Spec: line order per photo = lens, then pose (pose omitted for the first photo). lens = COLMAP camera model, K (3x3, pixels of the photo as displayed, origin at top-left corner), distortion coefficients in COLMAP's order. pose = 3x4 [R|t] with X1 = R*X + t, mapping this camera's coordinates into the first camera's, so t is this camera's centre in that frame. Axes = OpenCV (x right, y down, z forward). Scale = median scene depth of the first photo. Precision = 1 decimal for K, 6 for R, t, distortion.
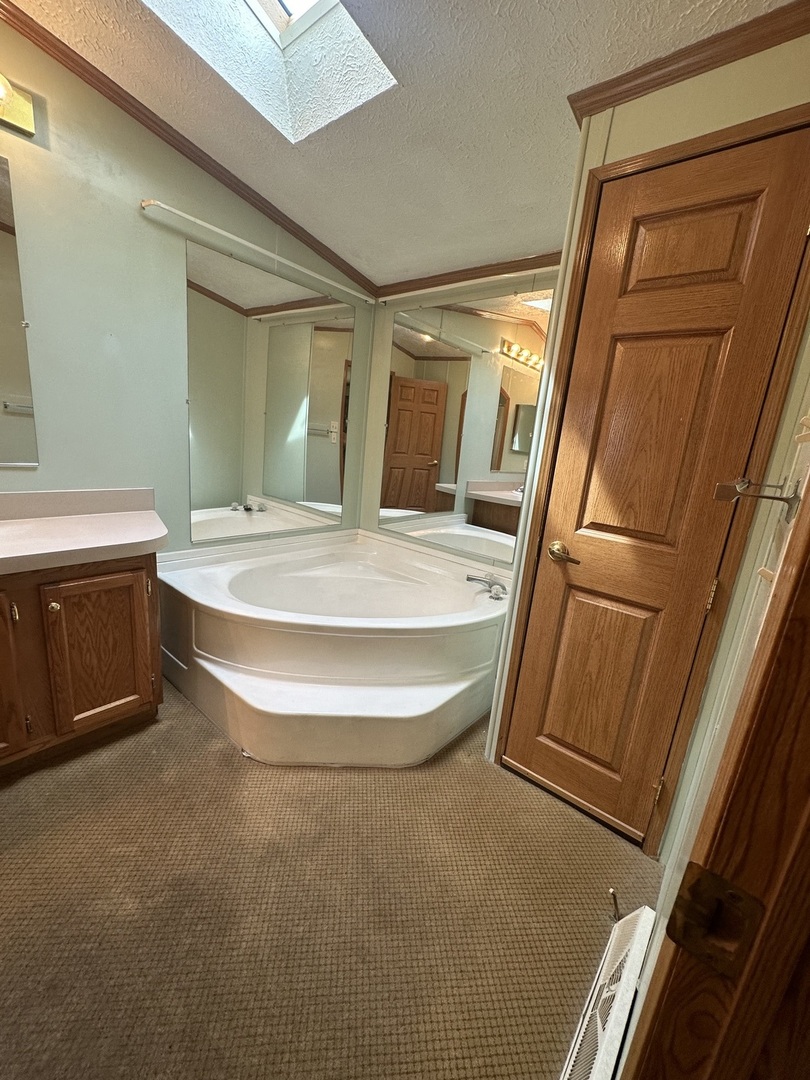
lens RADIAL K [[432.8, 0, 407.7], [0, 432.8, 540.0], [0, 0, 1]] dist [-0.003394, 0.000886]
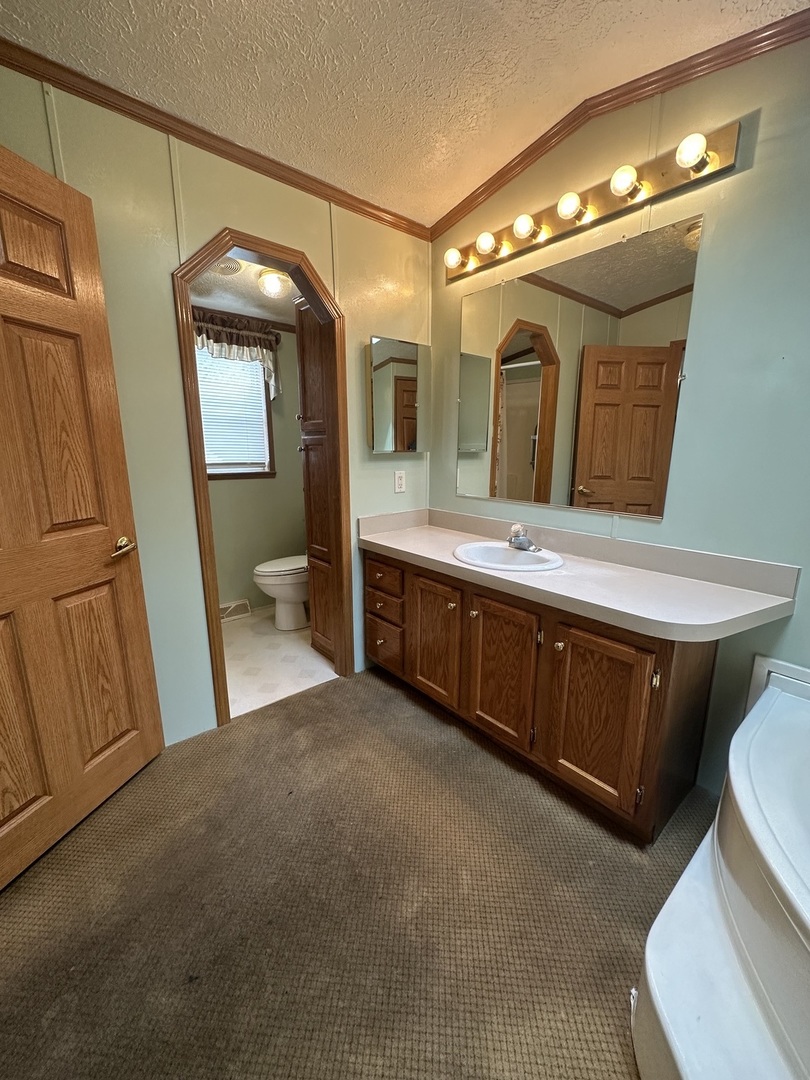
lens RADIAL K [[432.8, 0, 404.0], [0, 432.8, 540.4], [0, 0, 1]] dist [-0.003394, 0.000886]
pose [[-0.179554, 0.115371, -0.976960, 0.226855], [-0.246271, 0.956206, 0.158182, -0.150418], [0.952424, 0.268999, -0.143278, 0.654907]]
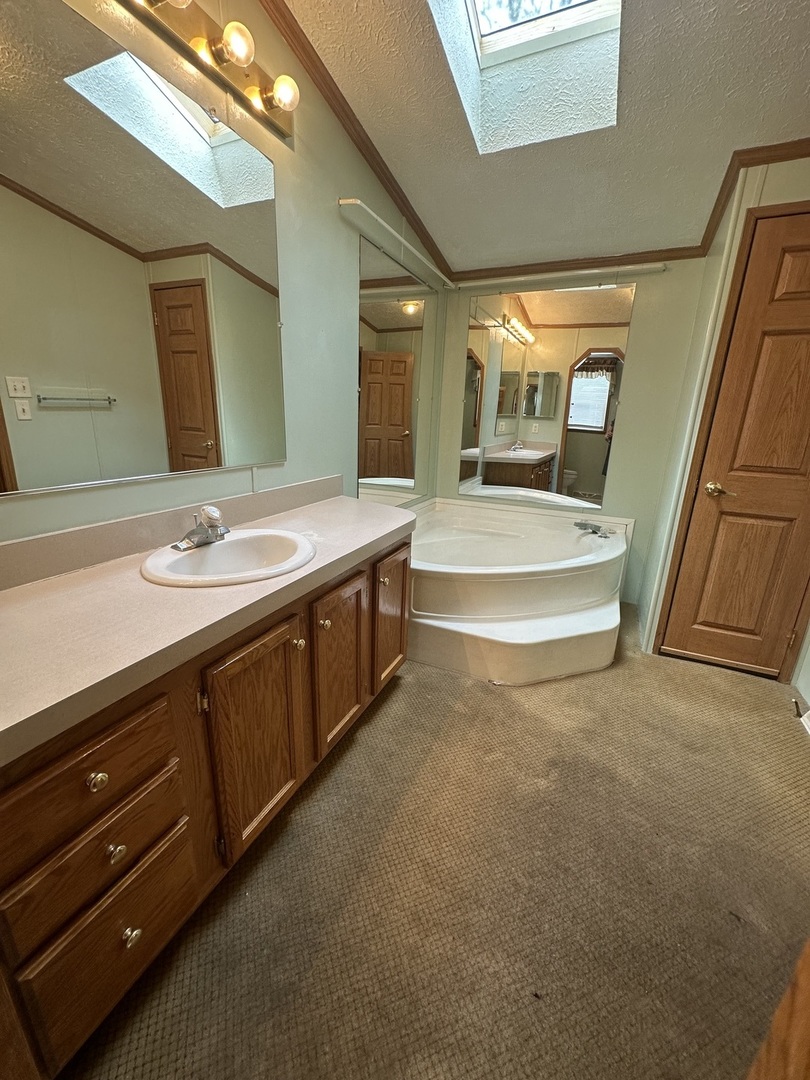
lens RADIAL K [[432.8, 0, 406.1], [0, 432.8, 540.7], [0, 0, 1]] dist [-0.003394, 0.000886]
pose [[0.963760, -0.131241, 0.232256, -0.925440], [0.114445, 0.989835, 0.084430, -0.038881], [-0.240975, -0.054789, 0.968983, -0.111919]]
